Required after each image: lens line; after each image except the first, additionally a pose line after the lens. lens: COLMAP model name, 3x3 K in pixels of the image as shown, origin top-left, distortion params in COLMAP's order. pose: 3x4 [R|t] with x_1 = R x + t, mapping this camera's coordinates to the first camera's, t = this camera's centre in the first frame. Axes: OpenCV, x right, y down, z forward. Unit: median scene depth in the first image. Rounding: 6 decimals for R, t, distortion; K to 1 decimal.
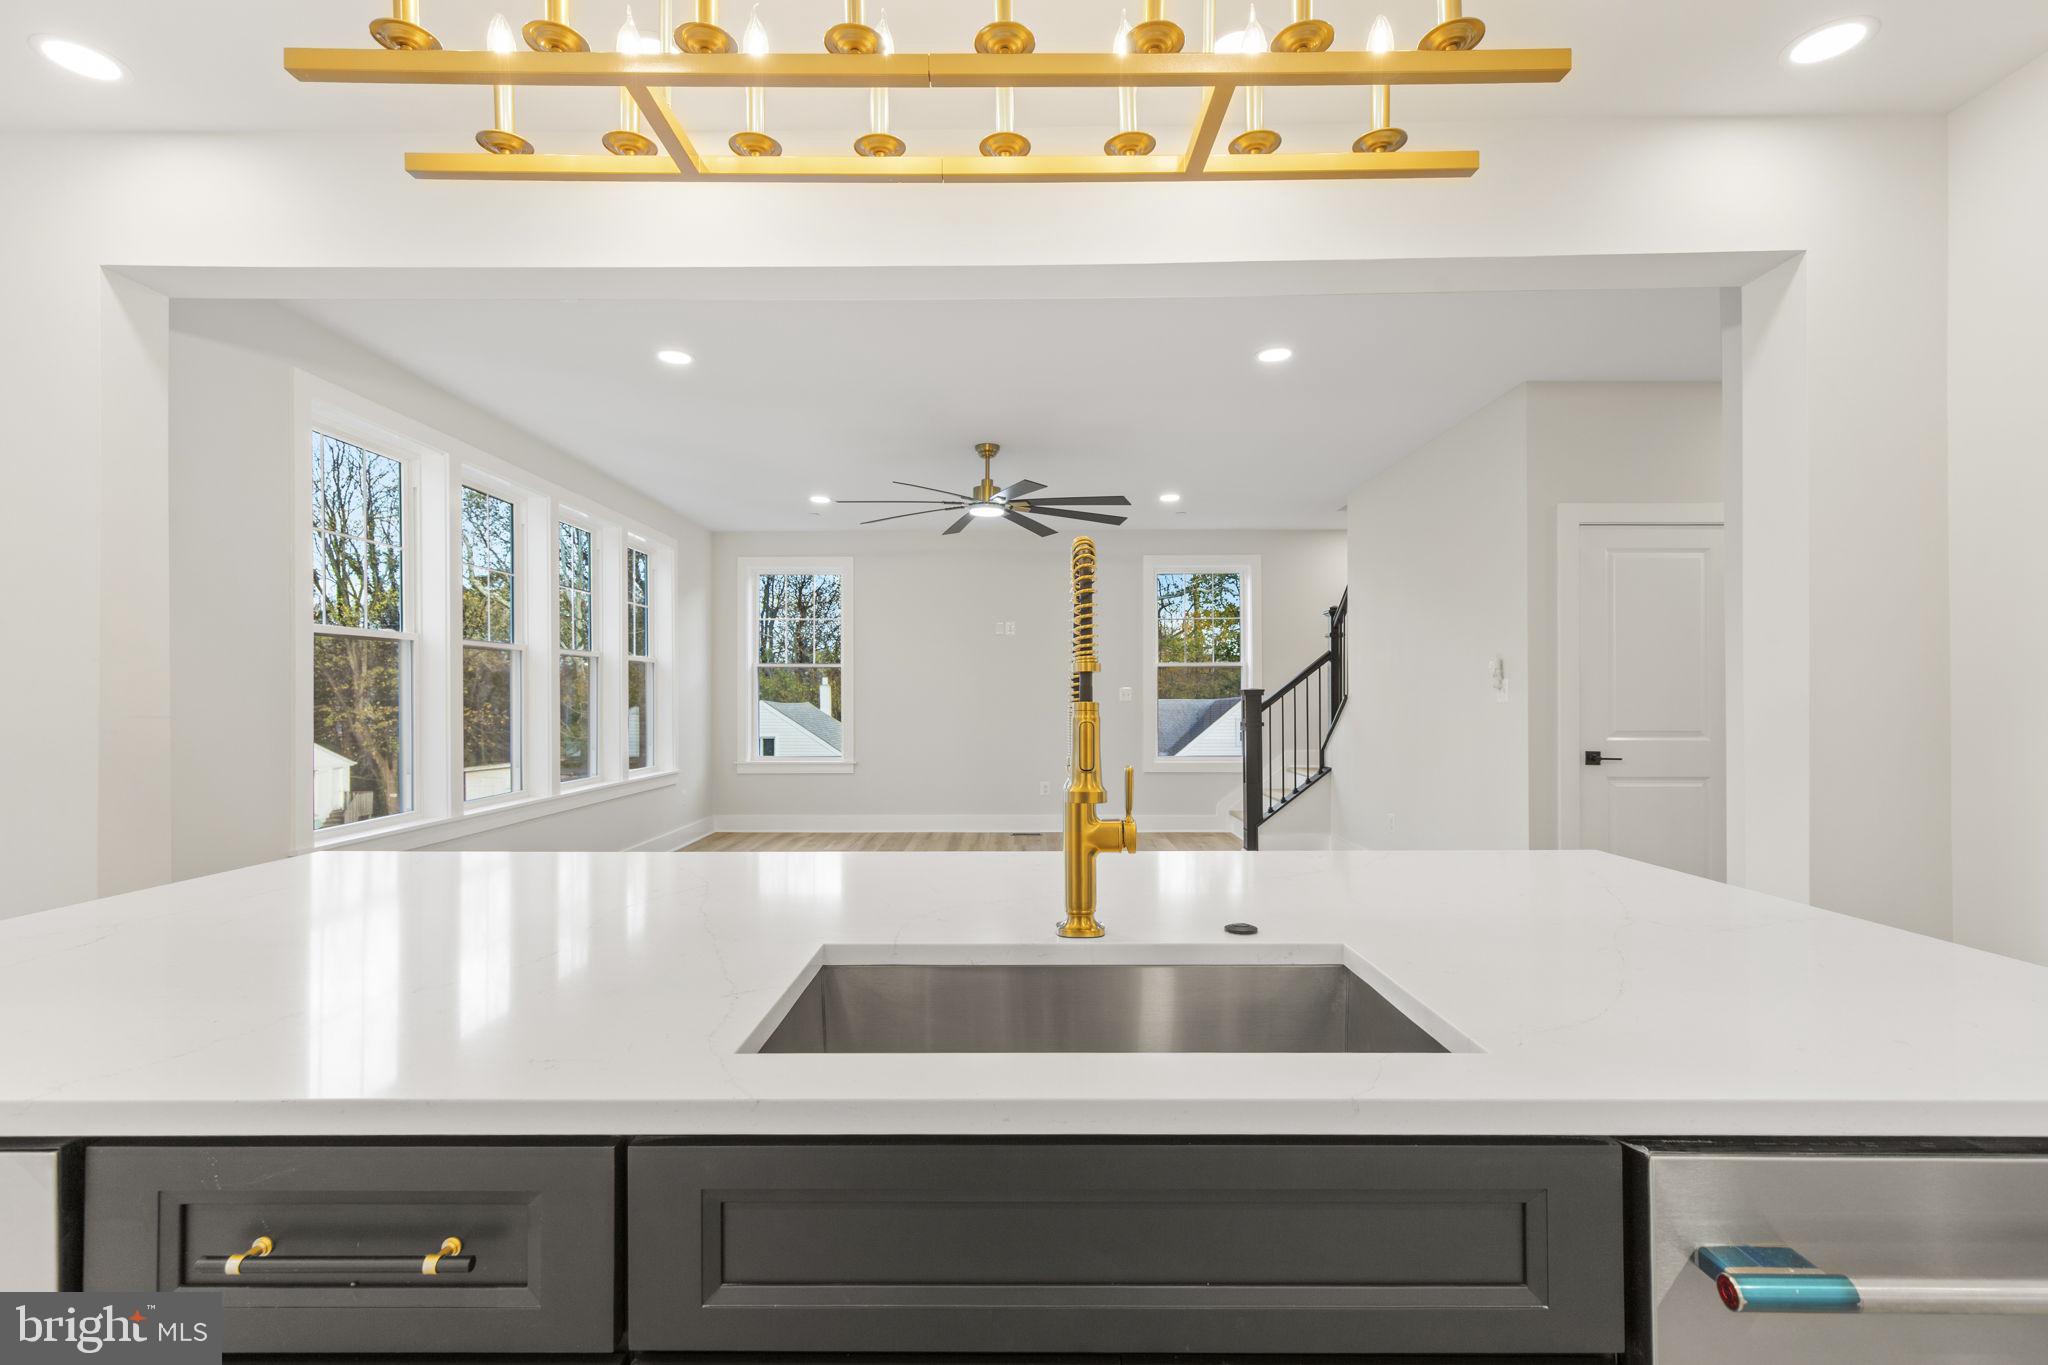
lens RADIAL K [[934.6, 0, 1030.9], [0, 934.6, 687.1], [0, 0, 1]] dist [0.002939, -0.000128]
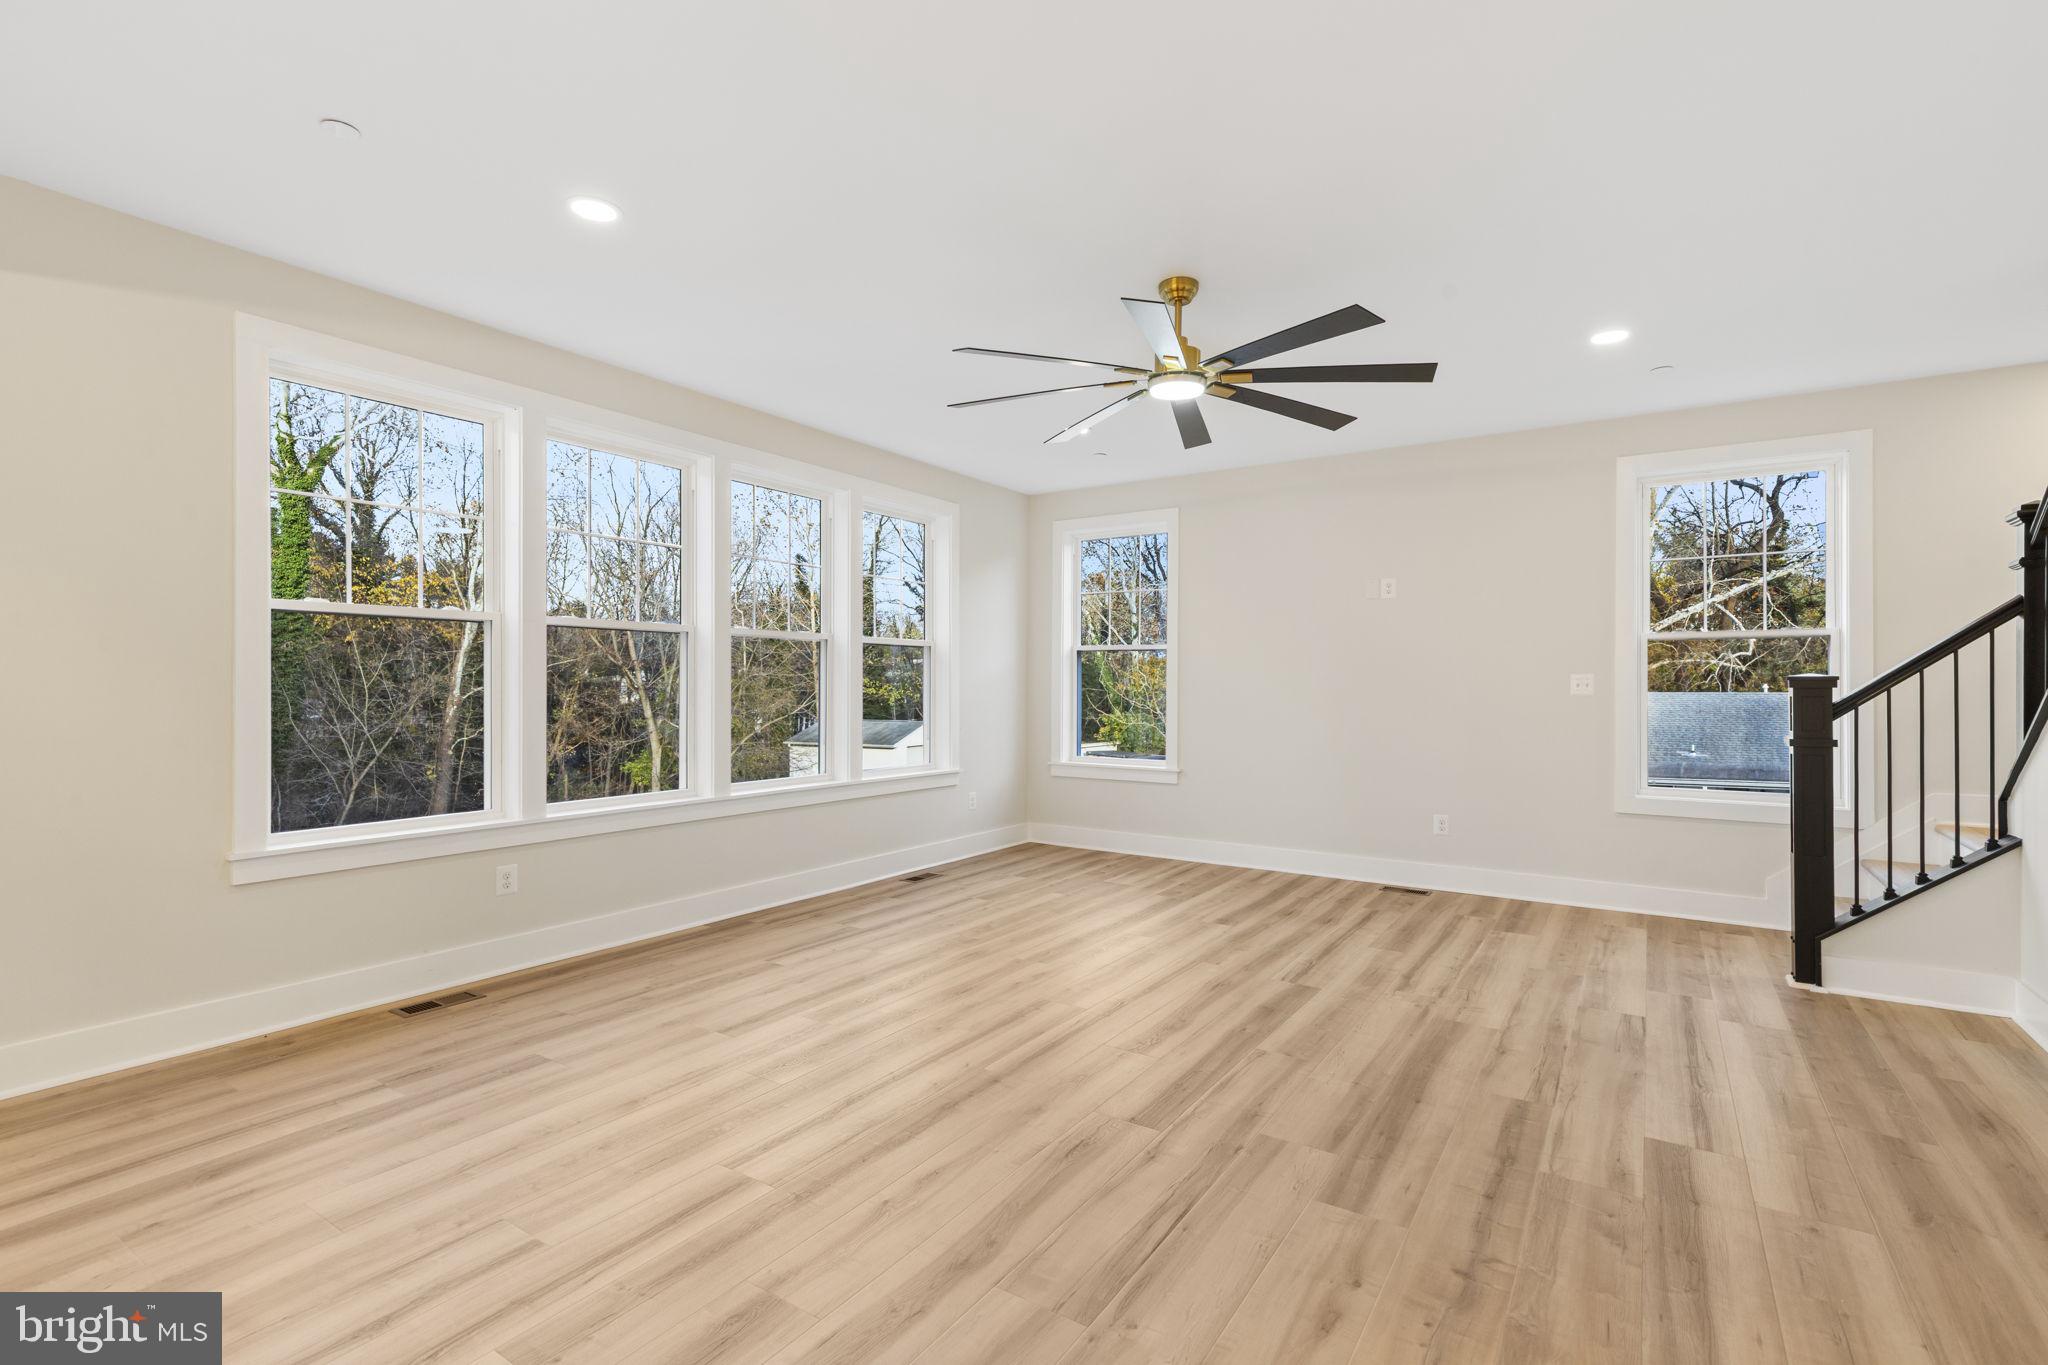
lens RADIAL K [[934.6, 0, 1028.0], [0, 934.6, 682.6], [0, 0, 1]] dist [0.002939, -0.000128]
pose [[0.839077, 0.001333, -0.544010, 0.153696], [0.004184, 0.999952, 0.008904, -0.000453], [0.543996, -0.009747, 0.839031, 0.317486]]
